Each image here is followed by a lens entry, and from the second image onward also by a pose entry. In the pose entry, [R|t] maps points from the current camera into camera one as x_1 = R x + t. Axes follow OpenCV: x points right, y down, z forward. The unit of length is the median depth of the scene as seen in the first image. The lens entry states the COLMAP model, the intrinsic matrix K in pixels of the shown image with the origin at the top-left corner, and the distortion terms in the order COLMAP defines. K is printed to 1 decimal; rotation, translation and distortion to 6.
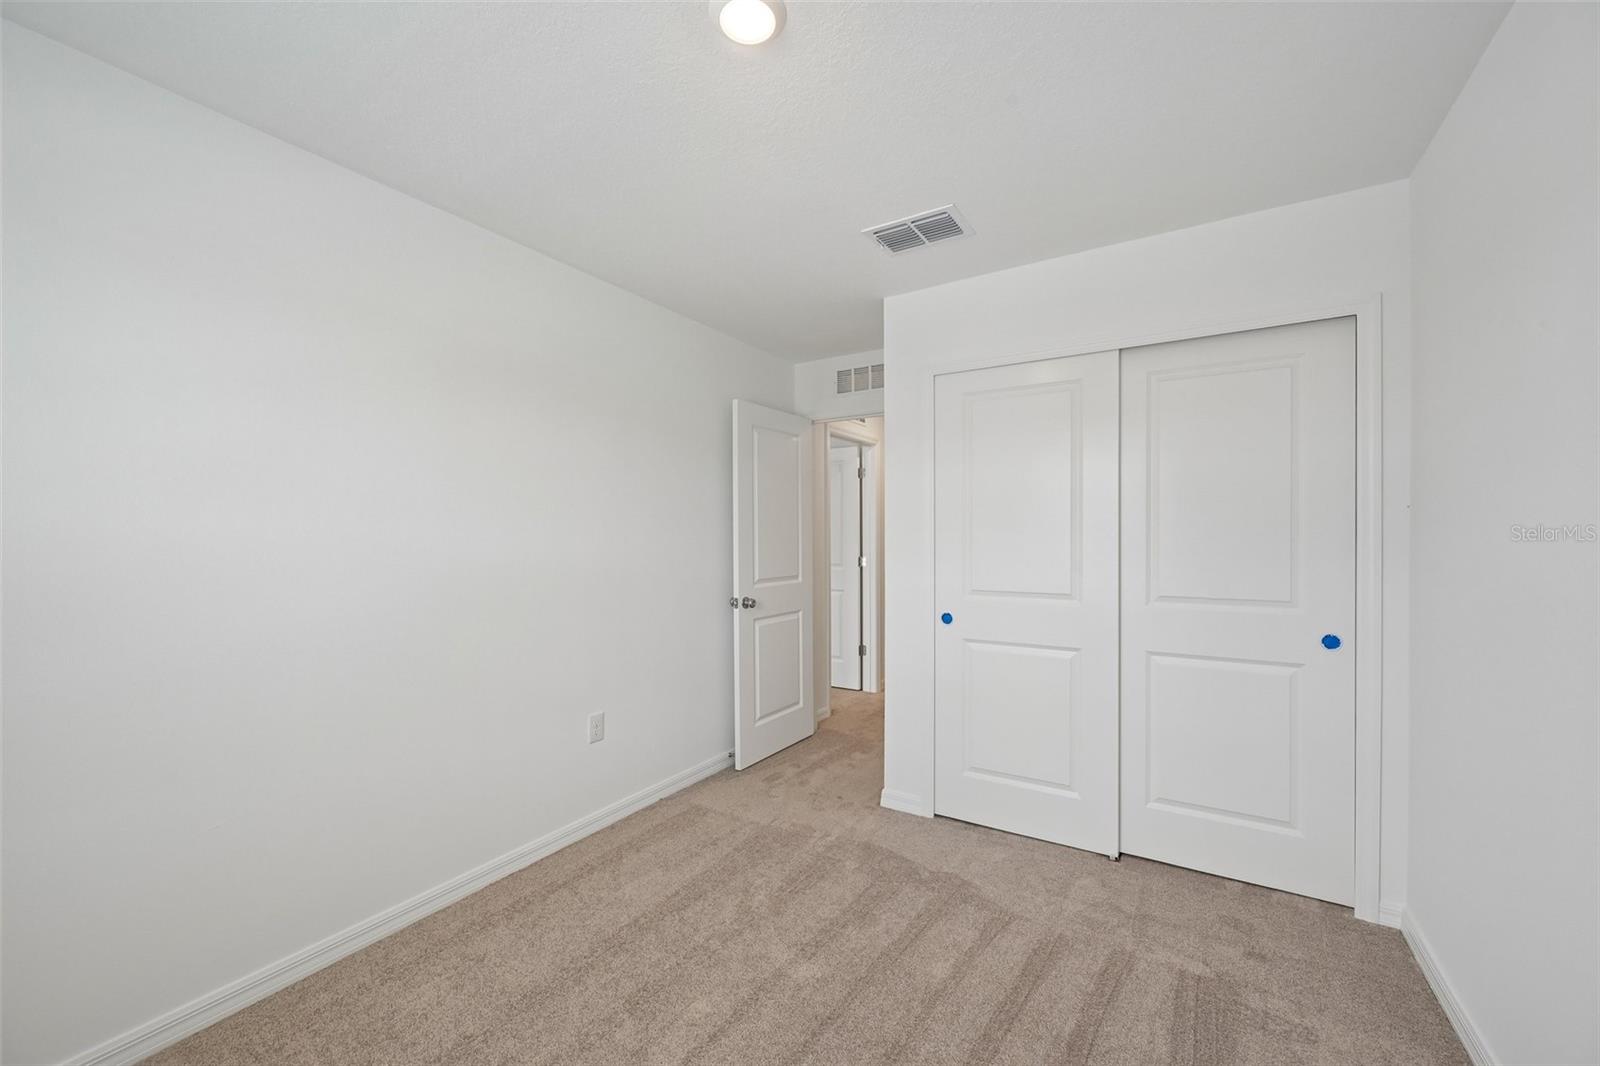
lens RADIAL K [[643.7, 0, 791.3], [0, 643.7, 535.3], [0, 0, 1]] dist [0.006230, -0.000466]
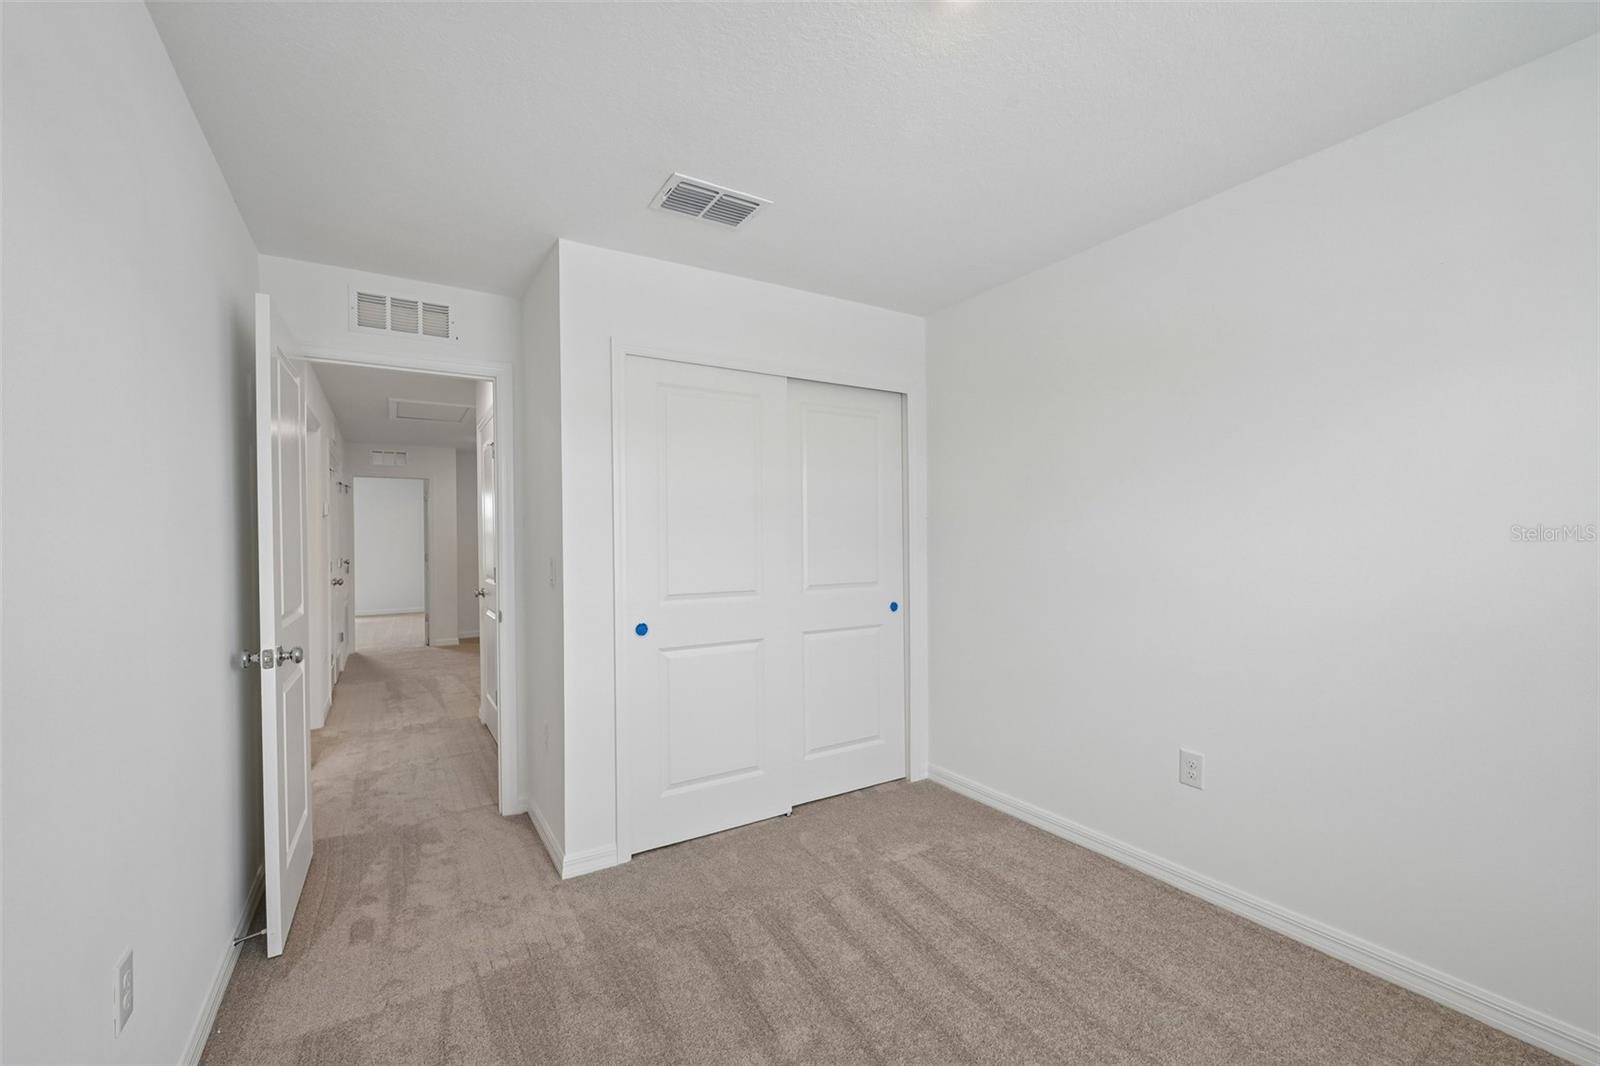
lens RADIAL K [[680.5, 0, 792.8], [0, 680.5, 536.2], [0, 0, 1]] dist [-0.002581, 0.000162]
pose [[0.414845, 0.003501, 0.909885, -0.546212], [0.006497, 0.999956, -0.006810, 0.007831], [-0.909869, 0.008736, 0.414804, 0.429627]]
